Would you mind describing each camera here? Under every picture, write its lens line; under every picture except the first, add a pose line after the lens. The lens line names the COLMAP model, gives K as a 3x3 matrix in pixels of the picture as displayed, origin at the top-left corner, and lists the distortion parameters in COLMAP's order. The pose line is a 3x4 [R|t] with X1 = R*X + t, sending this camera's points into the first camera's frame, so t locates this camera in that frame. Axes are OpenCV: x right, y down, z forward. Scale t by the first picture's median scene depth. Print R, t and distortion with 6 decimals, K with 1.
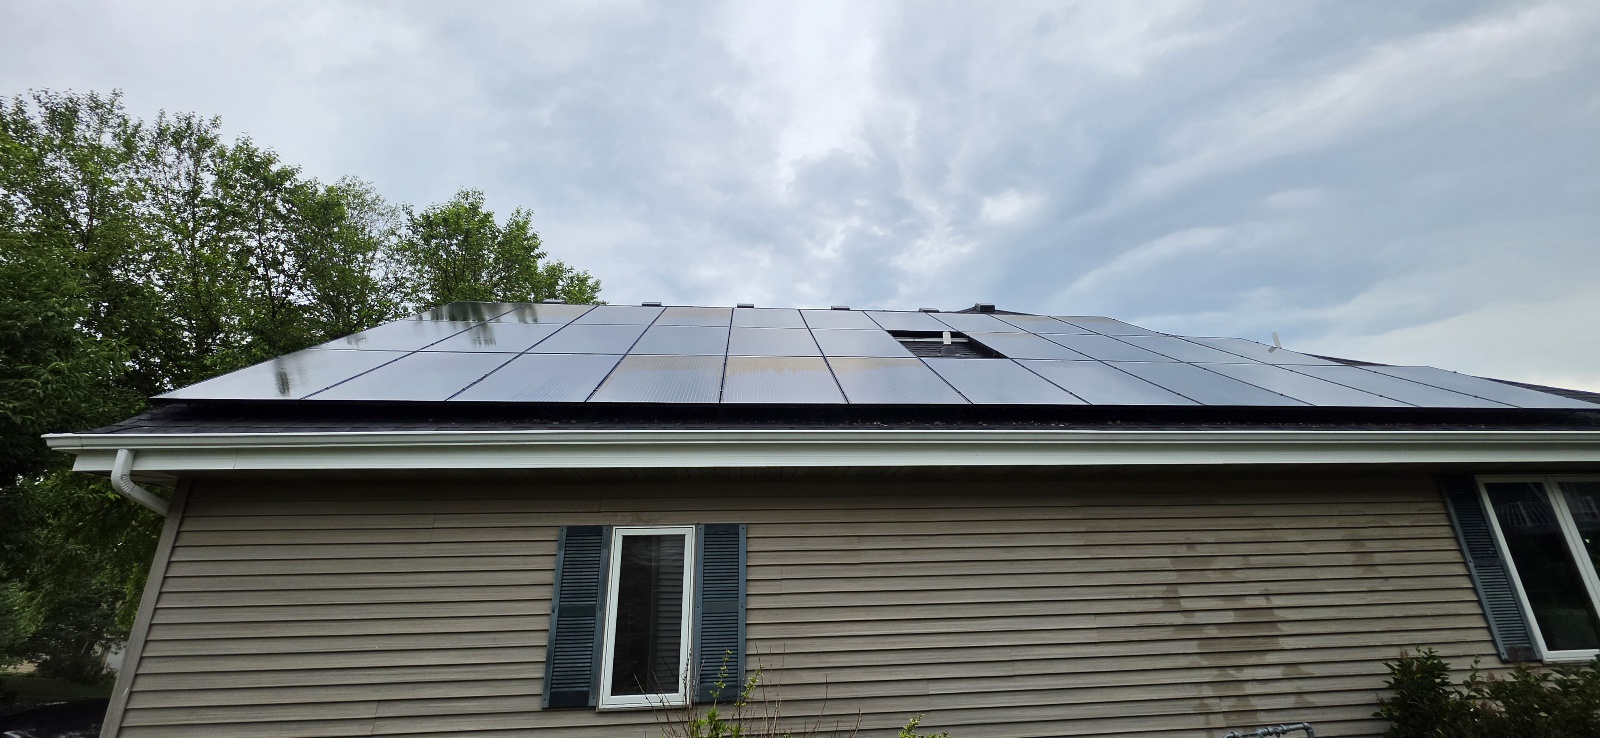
lens RADIAL K [[629.5, 0, 794.6], [0, 629.5, 371.0], [0, 0, 1]] dist [-0.004142, -0.000640]
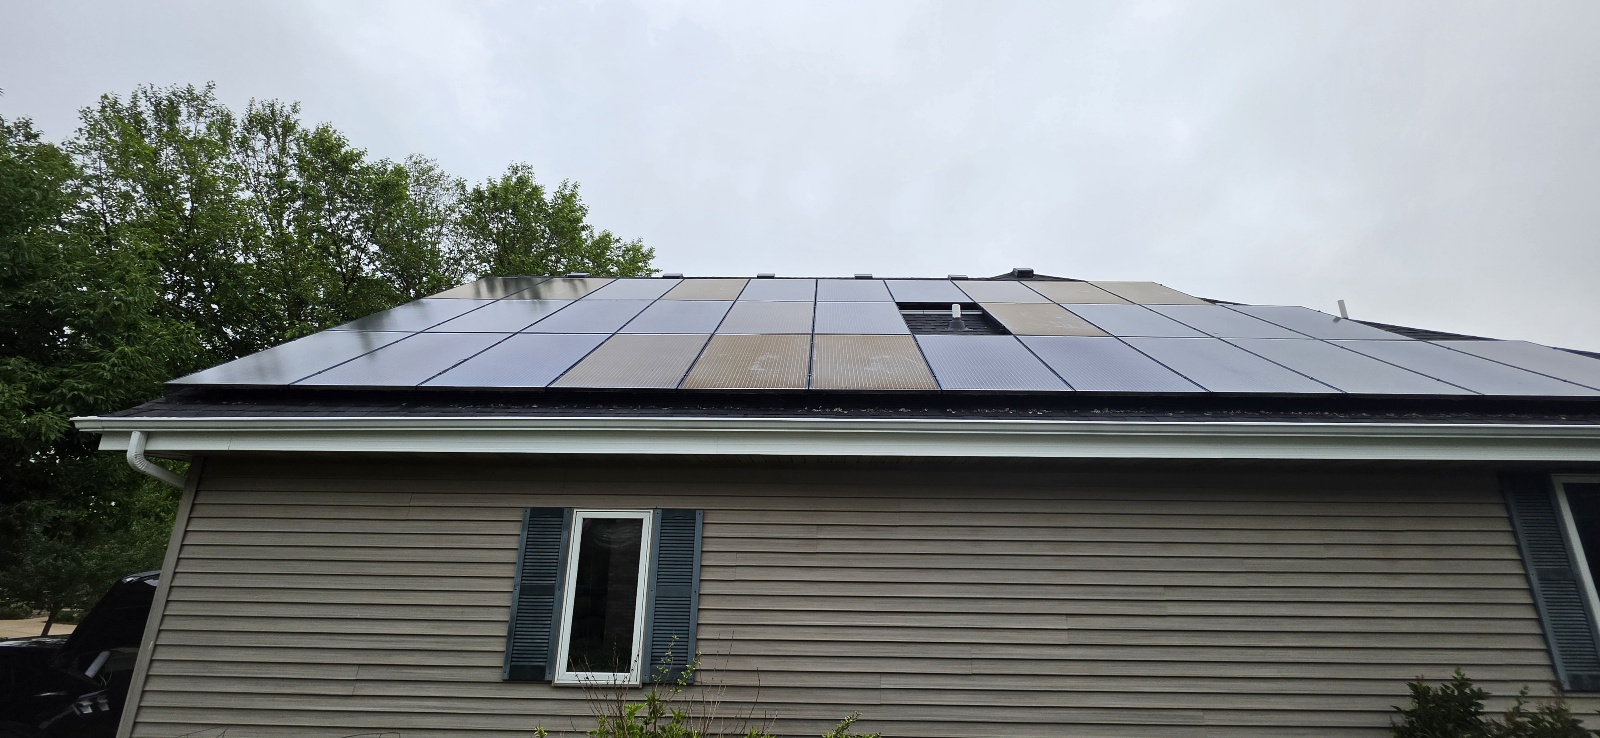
lens RADIAL K [[629.5, 0, 803.1], [0, 629.5, 370.8], [0, 0, 1]] dist [-0.004142, -0.000640]
pose [[0.992582, 0.001766, -0.121563, 0.196366], [0.006233, 0.997840, 0.065389, -0.039644], [0.121416, -0.065661, 0.990428, 0.045246]]
